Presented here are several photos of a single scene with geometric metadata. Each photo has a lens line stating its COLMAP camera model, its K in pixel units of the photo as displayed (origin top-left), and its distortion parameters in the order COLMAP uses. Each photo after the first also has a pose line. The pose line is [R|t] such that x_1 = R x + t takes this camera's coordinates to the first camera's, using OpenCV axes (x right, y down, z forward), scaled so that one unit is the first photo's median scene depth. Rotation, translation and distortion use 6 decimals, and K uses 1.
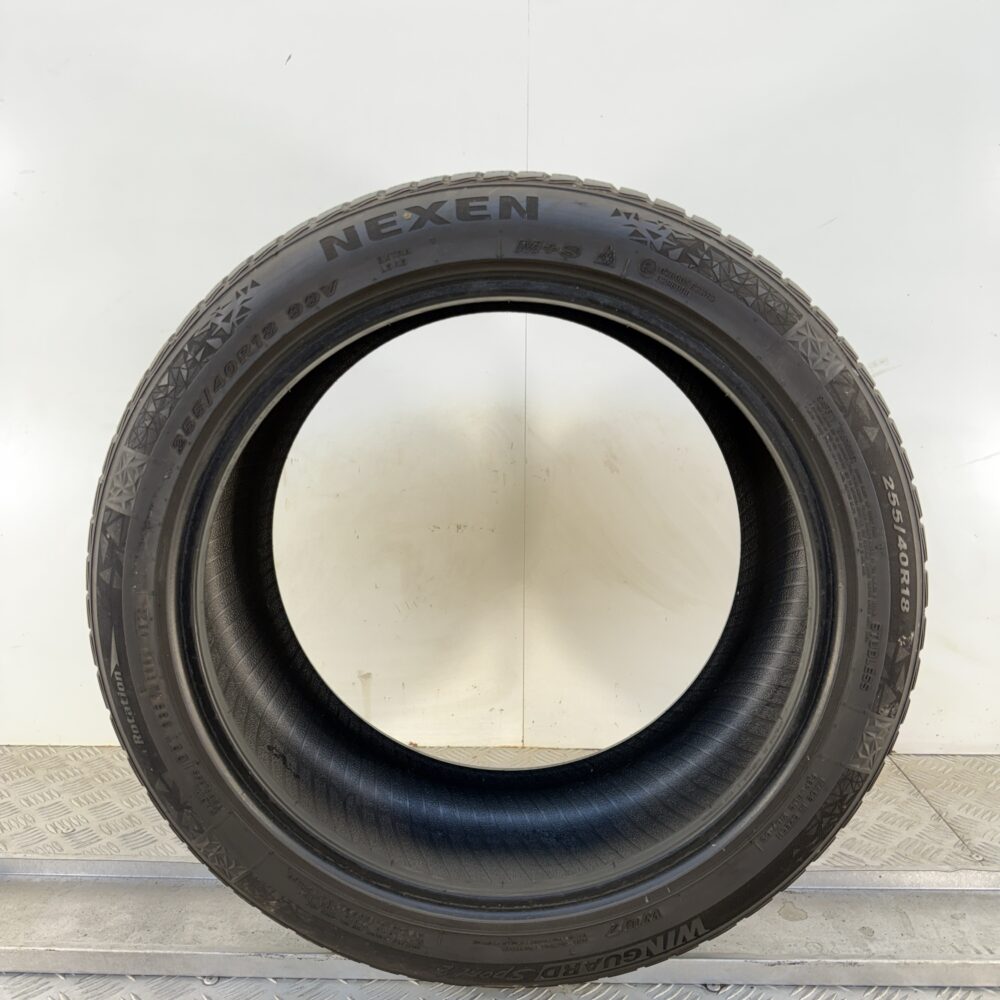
lens RADIAL K [[1052.7, 0, 500.0], [0, 1052.7, 500.0], [0, 0, 1]] dist [0.133448, -0.495992]
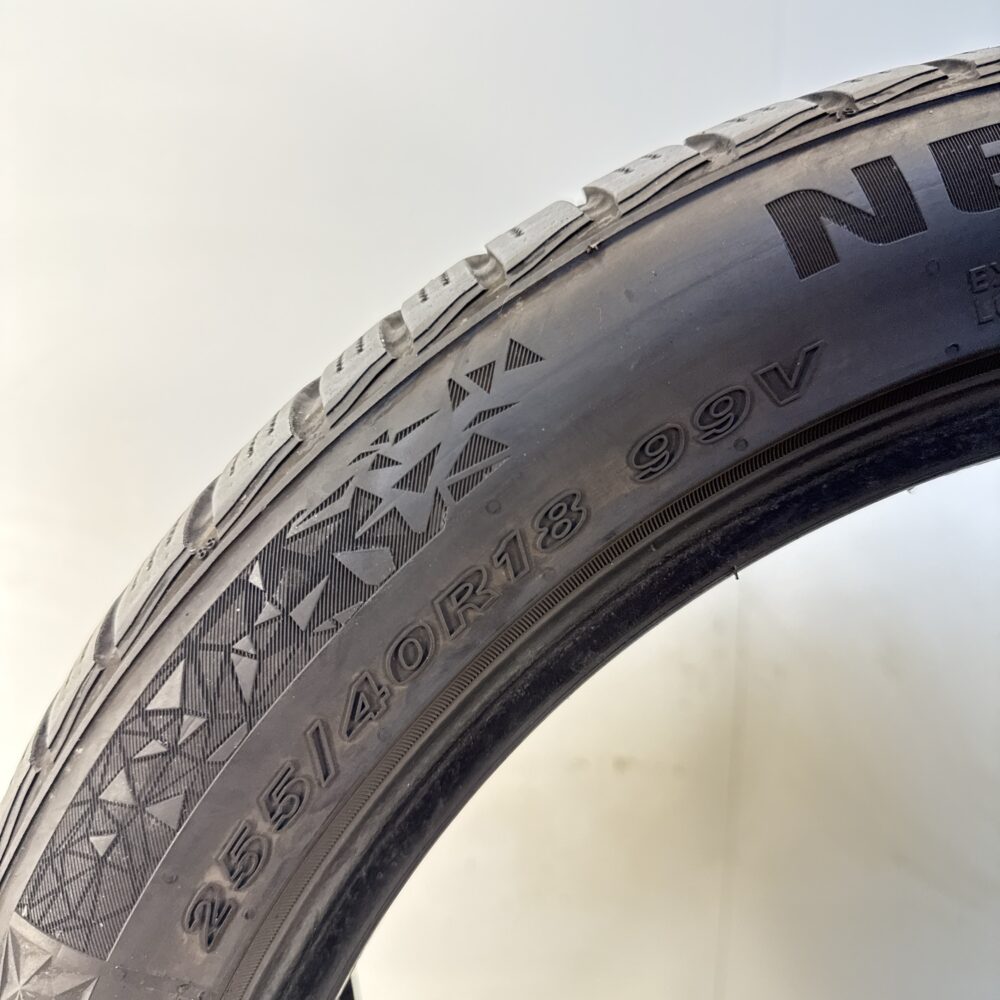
lens RADIAL K [[1052.7, 0, 500.0], [0, 1052.7, 500.0], [0, 0, 1]] dist [0.133448, -0.495992]
pose [[0.998870, 0.023115, 0.041530, -0.245513], [-0.019539, 0.996229, -0.084539, -0.141759], [-0.043327, 0.083632, 0.995554, 0.726315]]
